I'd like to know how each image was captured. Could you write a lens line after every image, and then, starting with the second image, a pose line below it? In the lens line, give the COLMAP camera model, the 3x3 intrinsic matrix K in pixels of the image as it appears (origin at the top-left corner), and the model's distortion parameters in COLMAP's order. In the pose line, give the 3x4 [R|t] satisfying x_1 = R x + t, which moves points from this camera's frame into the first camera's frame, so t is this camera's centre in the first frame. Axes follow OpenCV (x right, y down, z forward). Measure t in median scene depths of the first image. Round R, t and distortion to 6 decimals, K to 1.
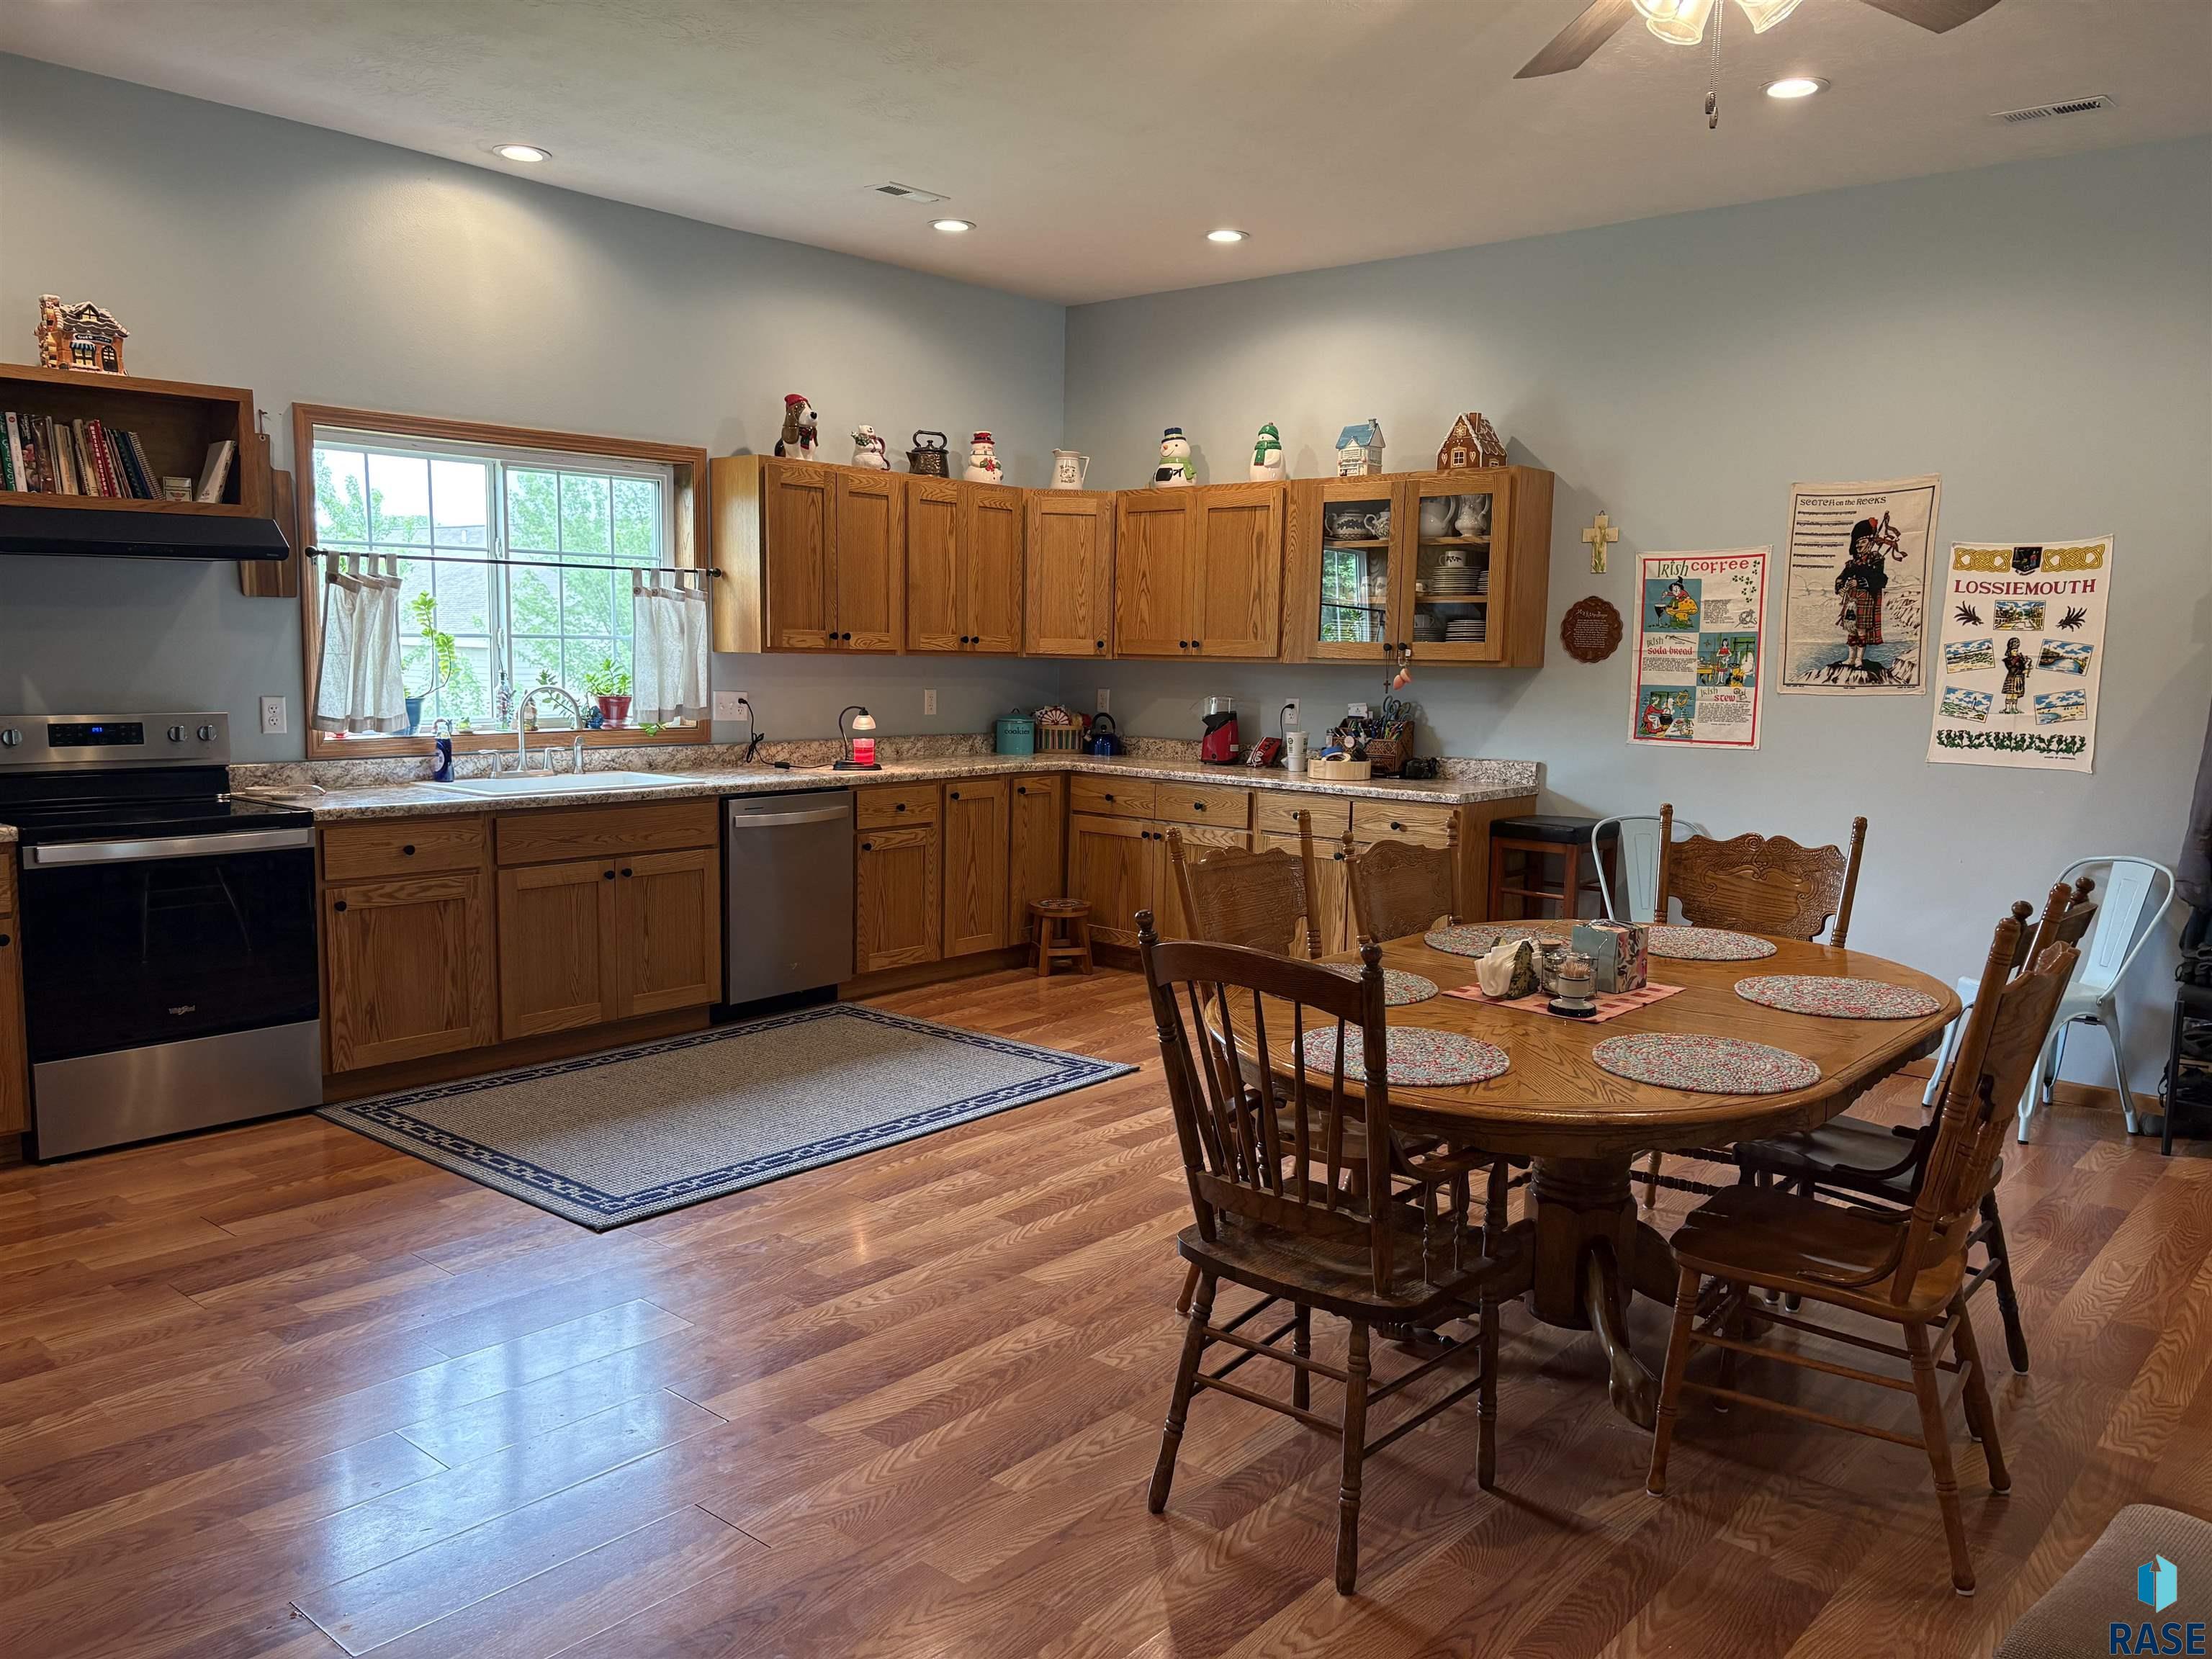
lens RADIAL K [[1692.8, 0, 1118.0], [0, 1692.8, 840.7], [0, 0, 1]] dist [0.066851, -0.071321]
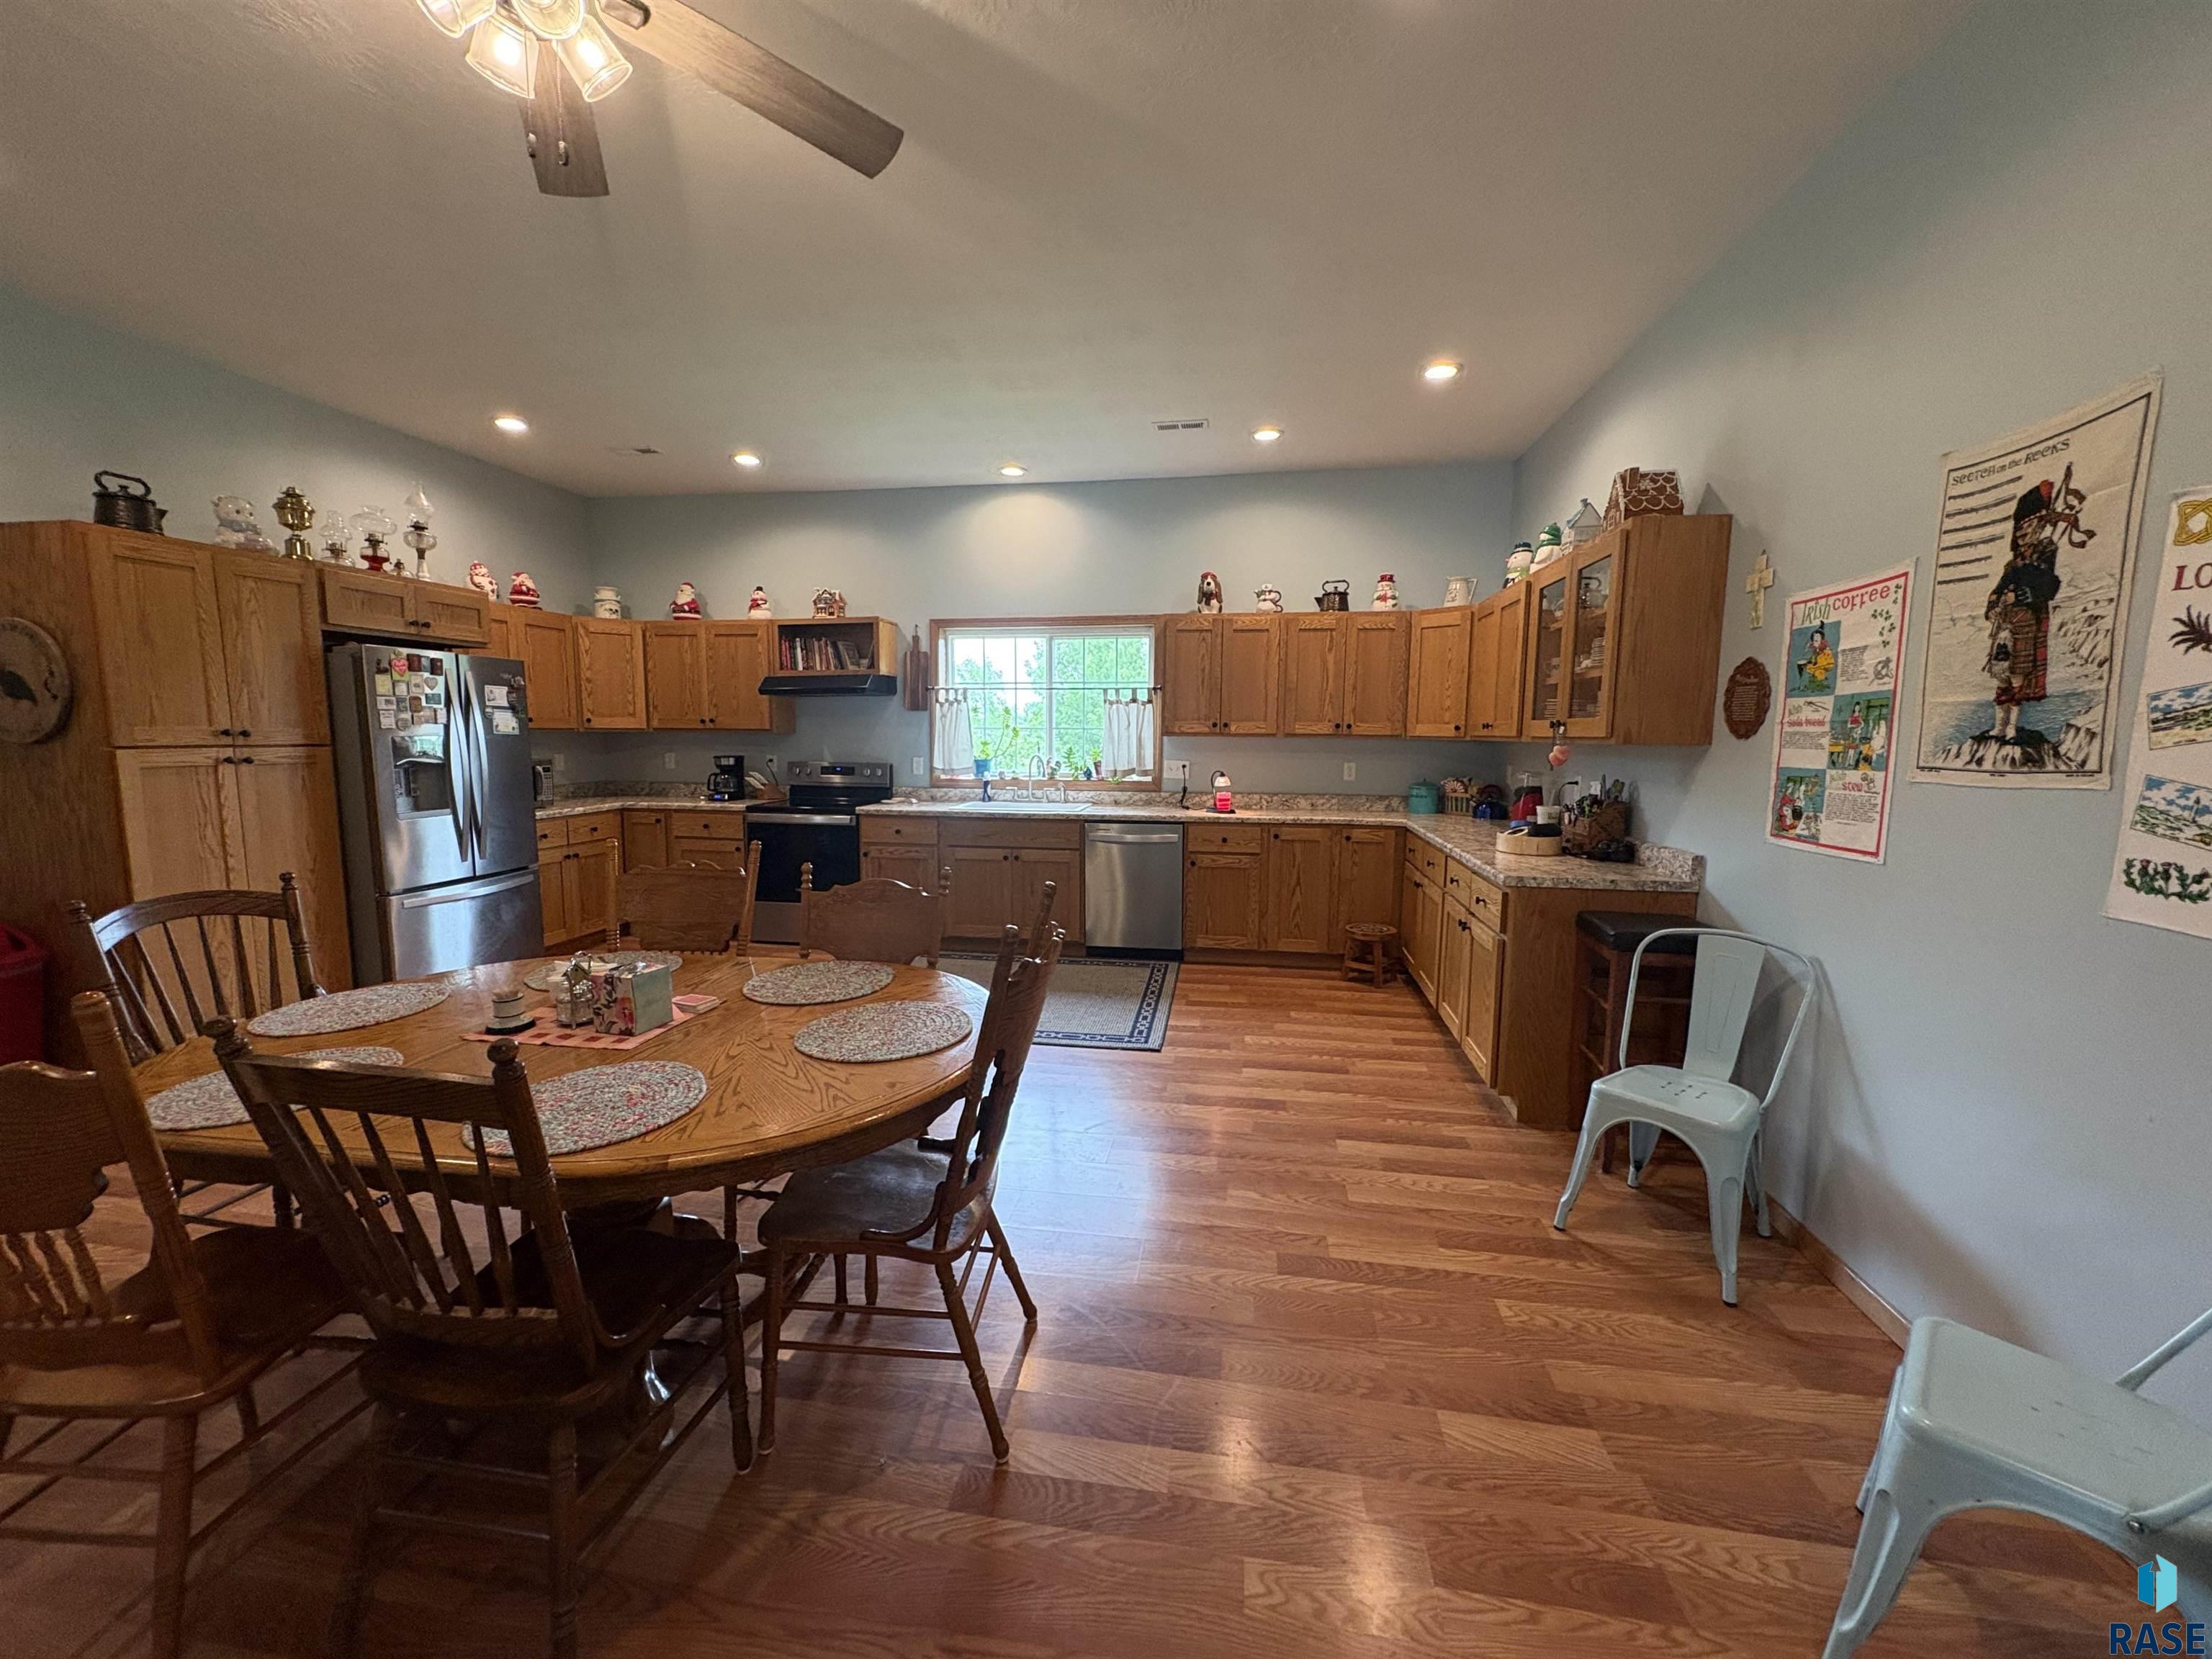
lens RADIAL K [[889.1, 0, 1101.9], [0, 889.1, 825.3], [0, 0, 1]] dist [0.005119, -0.000619]
pose [[0.509041, 0.076414, -0.857343, 0.559690], [-0.099961, 0.994560, 0.029292, -0.051978], [0.854918, 0.070790, 0.513911, 0.598187]]
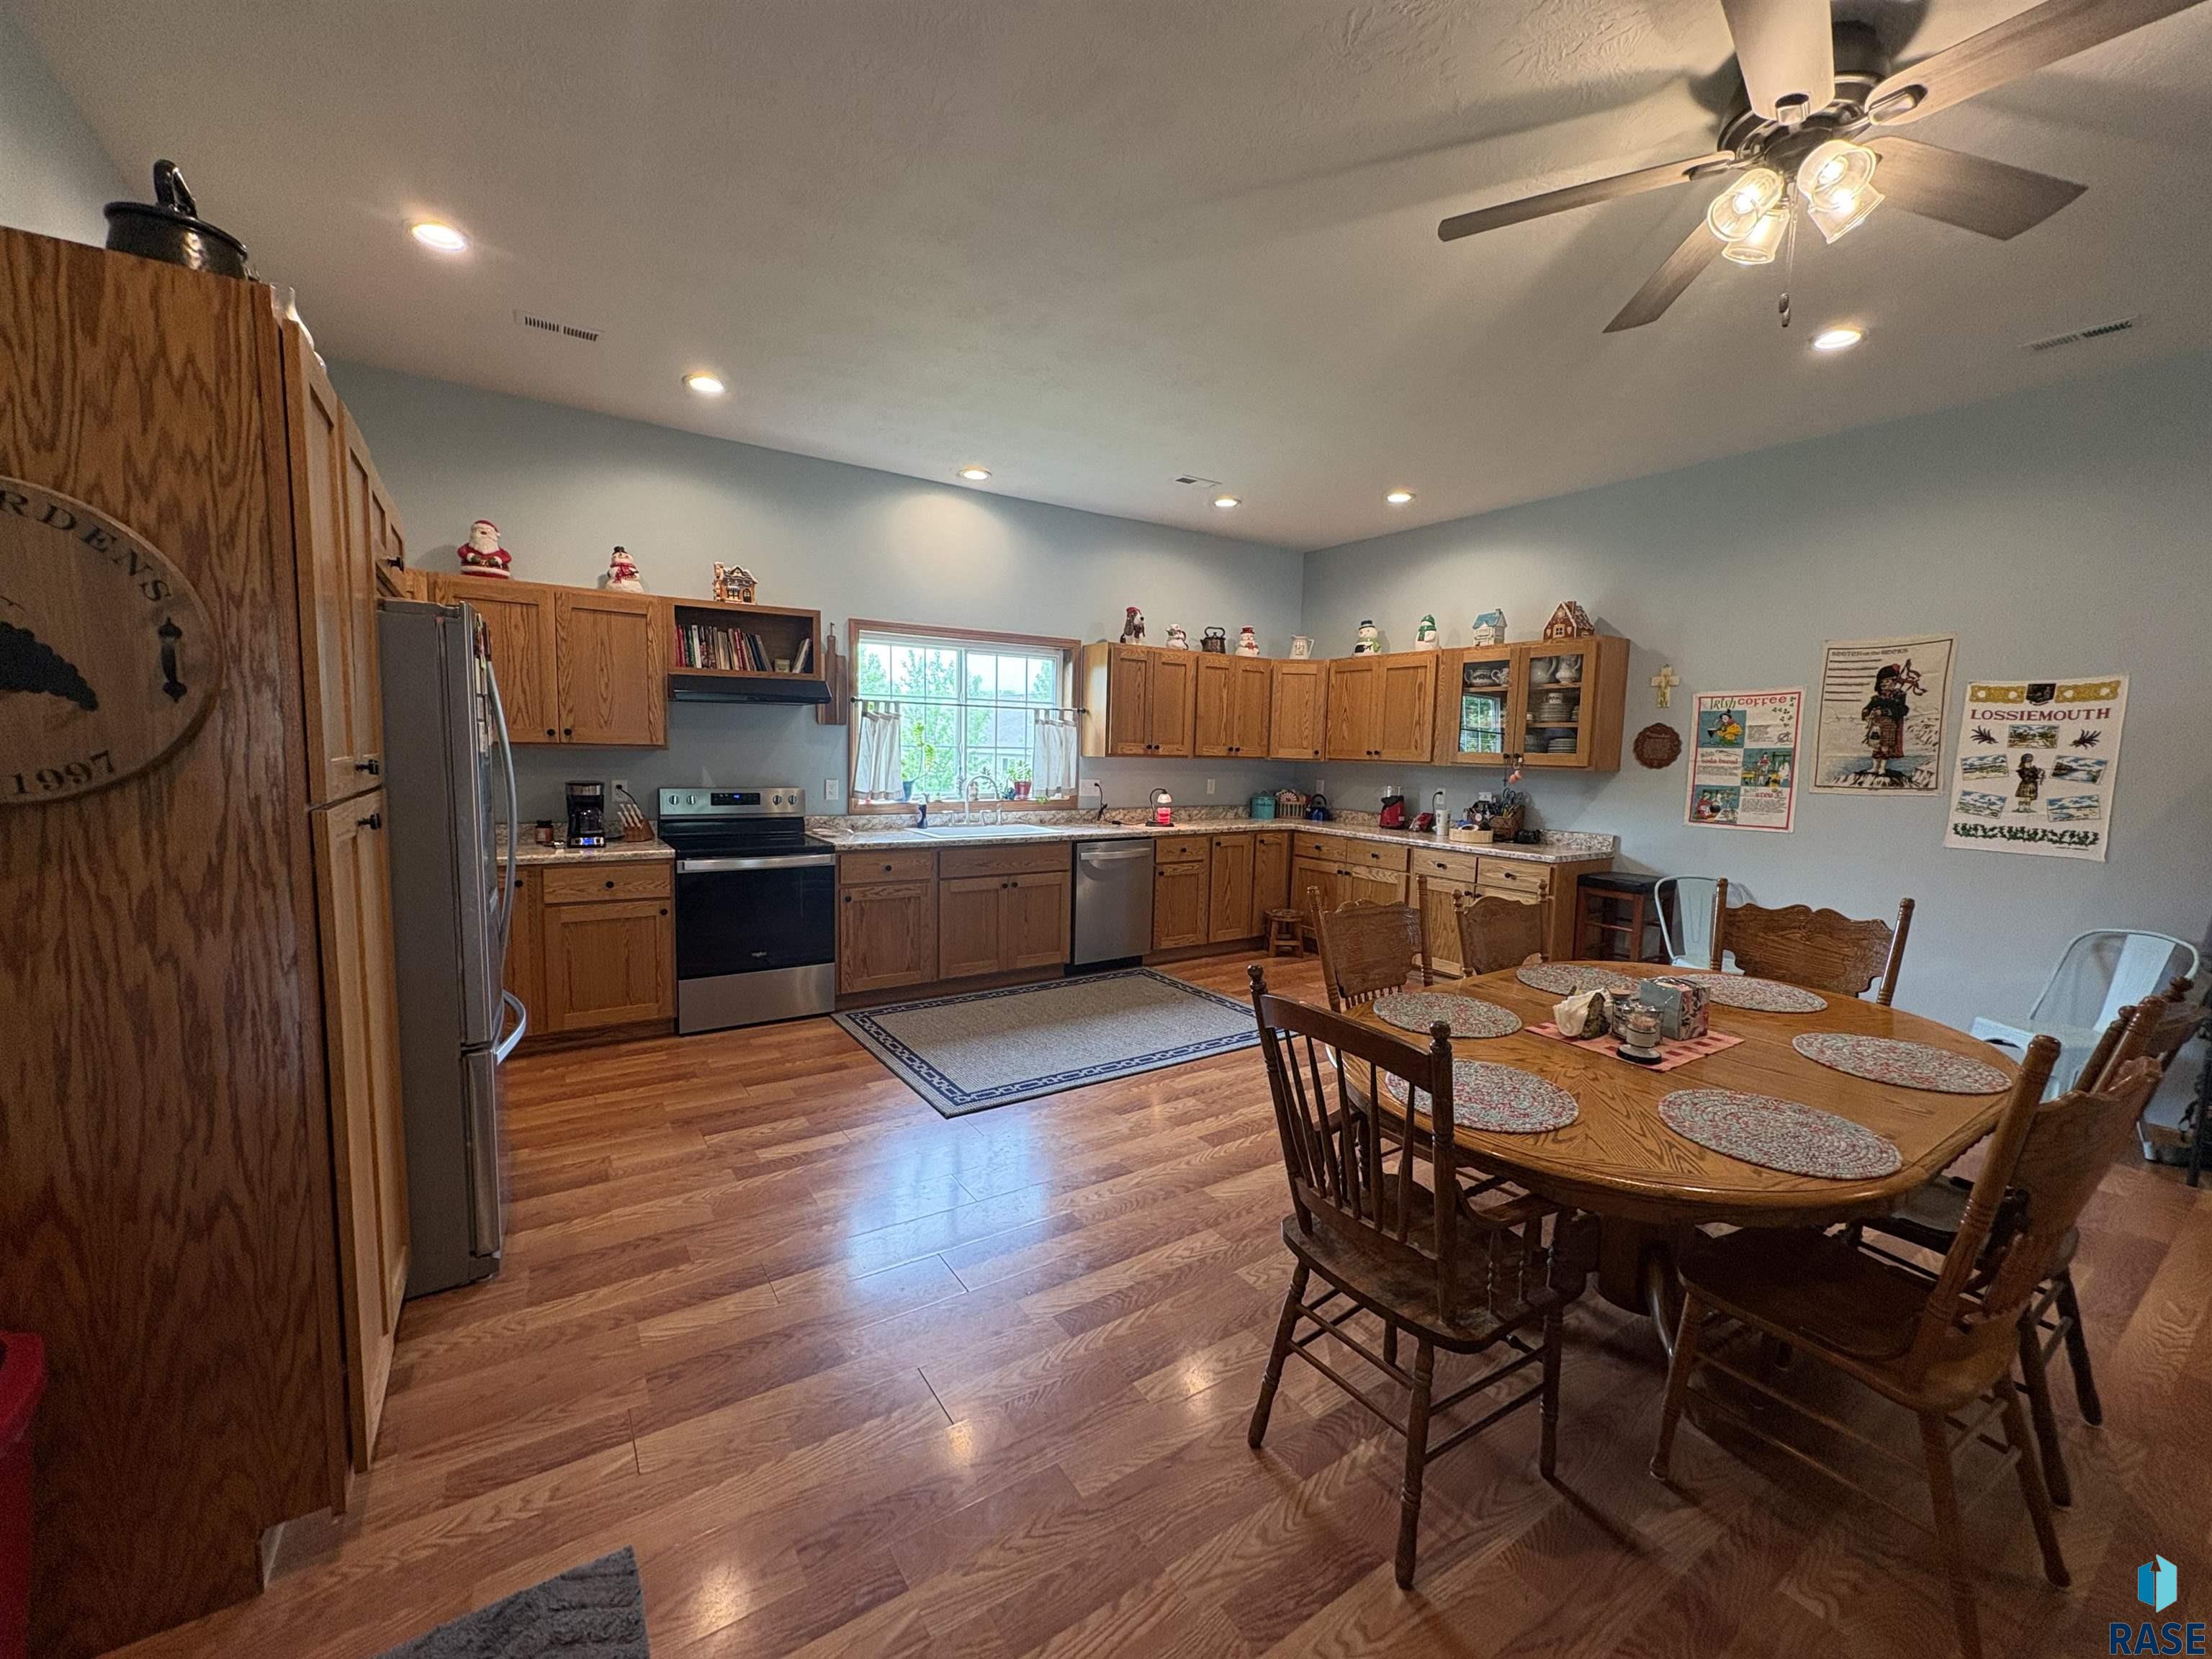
lens RADIAL K [[889.1, 0, 1106.6], [0, 889.1, 826.4], [0, 0, 1]] dist [0.005119, -0.000619]
pose [[0.961310, 0.029237, -0.273914, 0.042629], [-0.038547, 0.998846, -0.028666, -0.017952], [0.272759, 0.038115, 0.961327, 0.167768]]
